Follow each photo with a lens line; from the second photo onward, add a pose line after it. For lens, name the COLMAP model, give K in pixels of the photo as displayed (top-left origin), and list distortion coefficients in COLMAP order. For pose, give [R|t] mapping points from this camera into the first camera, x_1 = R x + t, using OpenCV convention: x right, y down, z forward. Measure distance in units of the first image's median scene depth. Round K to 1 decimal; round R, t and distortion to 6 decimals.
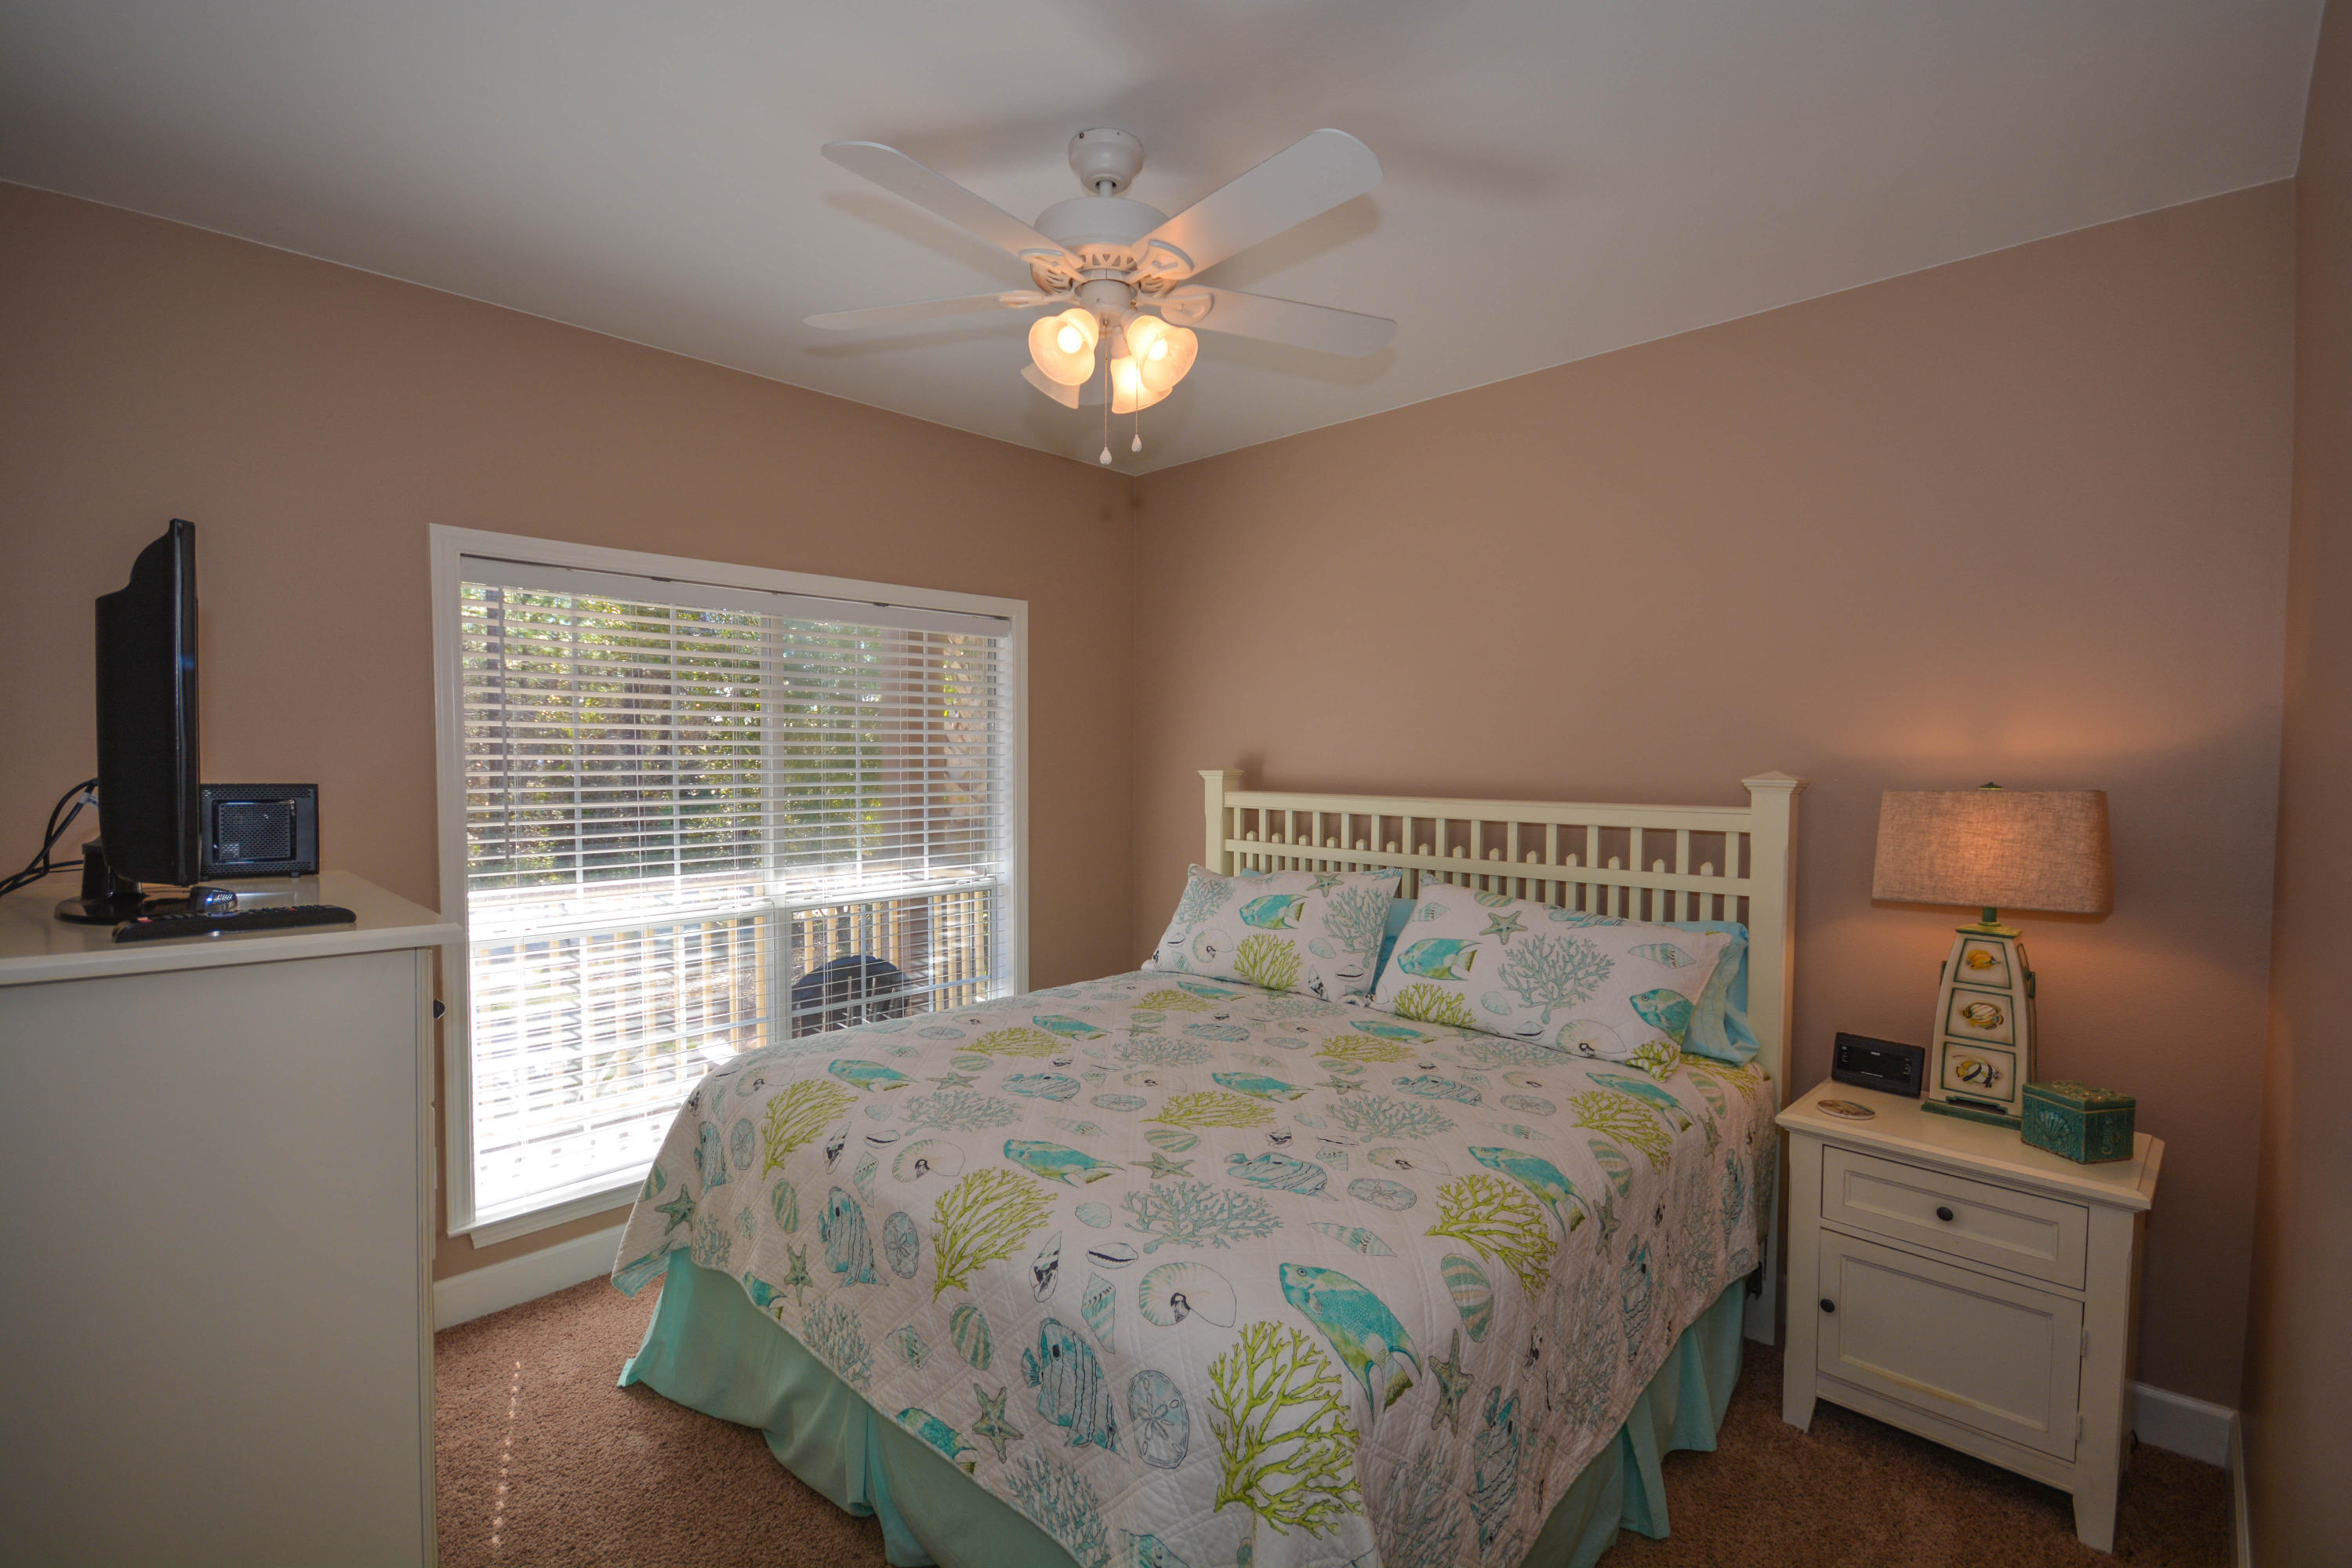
lens RADIAL K [[1028.8, 0, 1165.1], [0, 1028.8, 770.1], [0, 0, 1]] dist [0.003140, 0.000168]
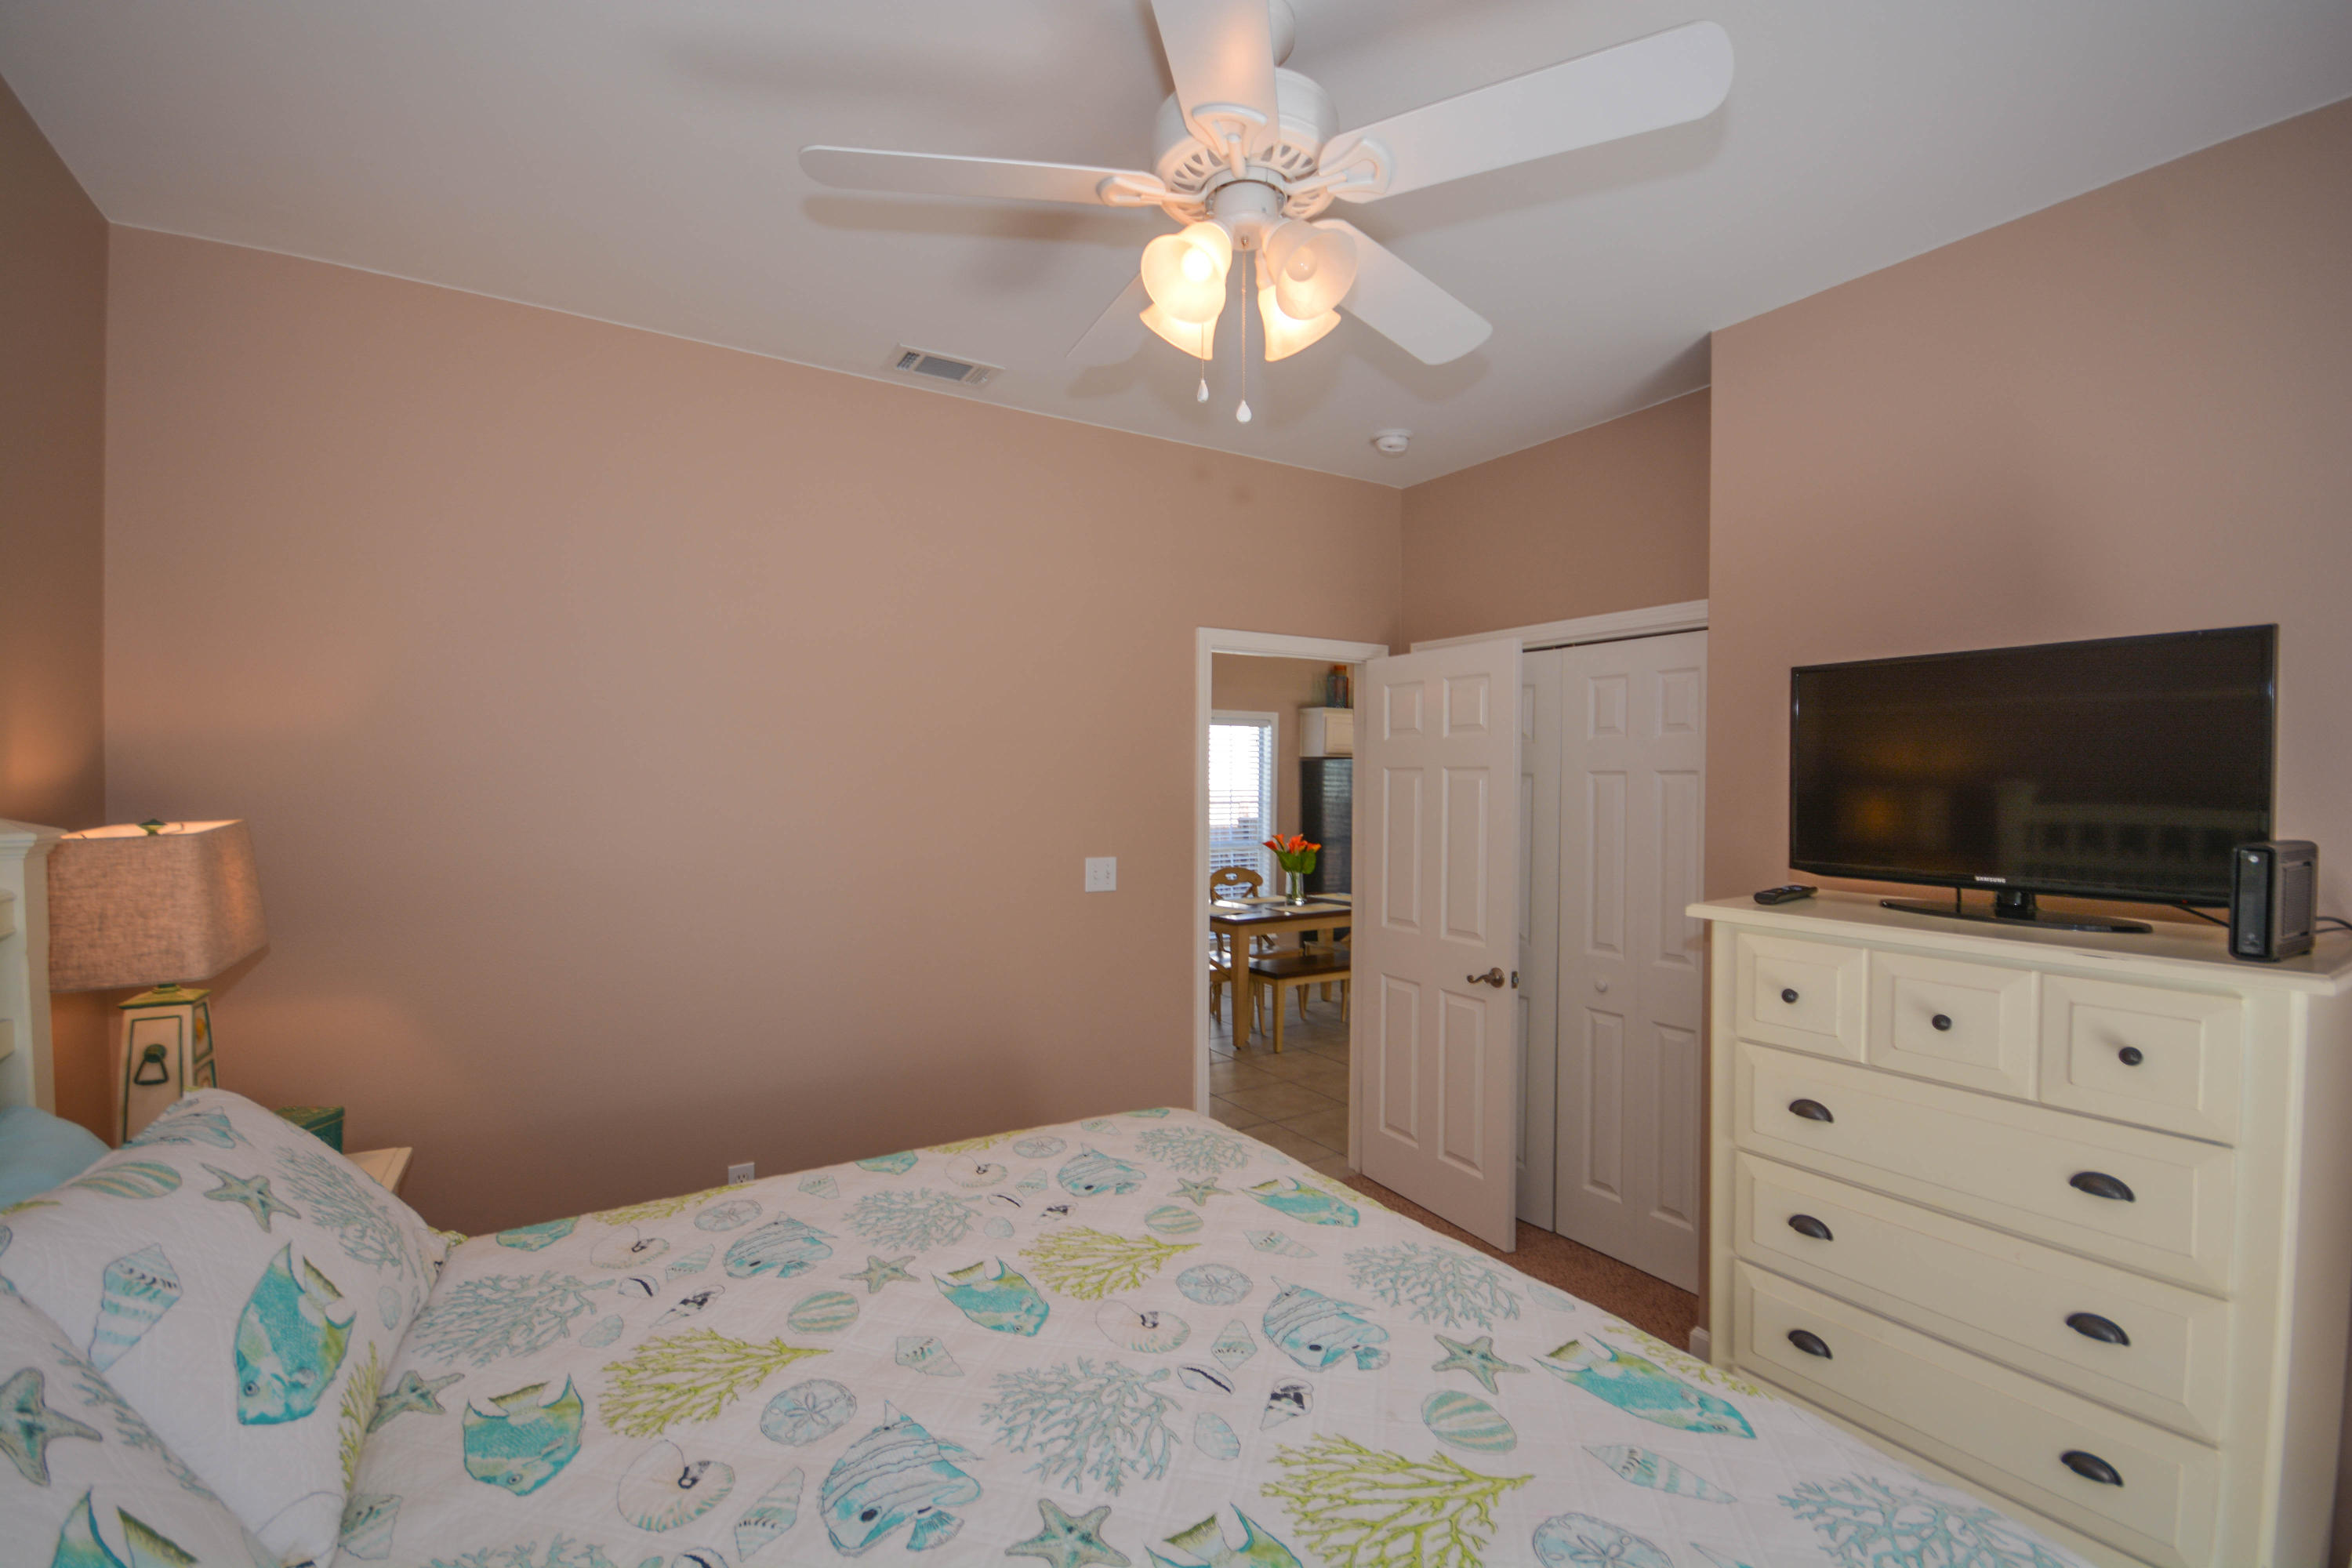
lens RADIAL K [[1028.8, 0, 1176.1], [0, 1028.8, 786.8], [0, 0, 1]] dist [0.003140, 0.000168]
pose [[-0.971262, -0.013973, 0.237603, -0.177864], [-0.007795, 0.999607, 0.026918, -0.040741], [-0.237886, 0.024292, -0.970989, 1.627895]]
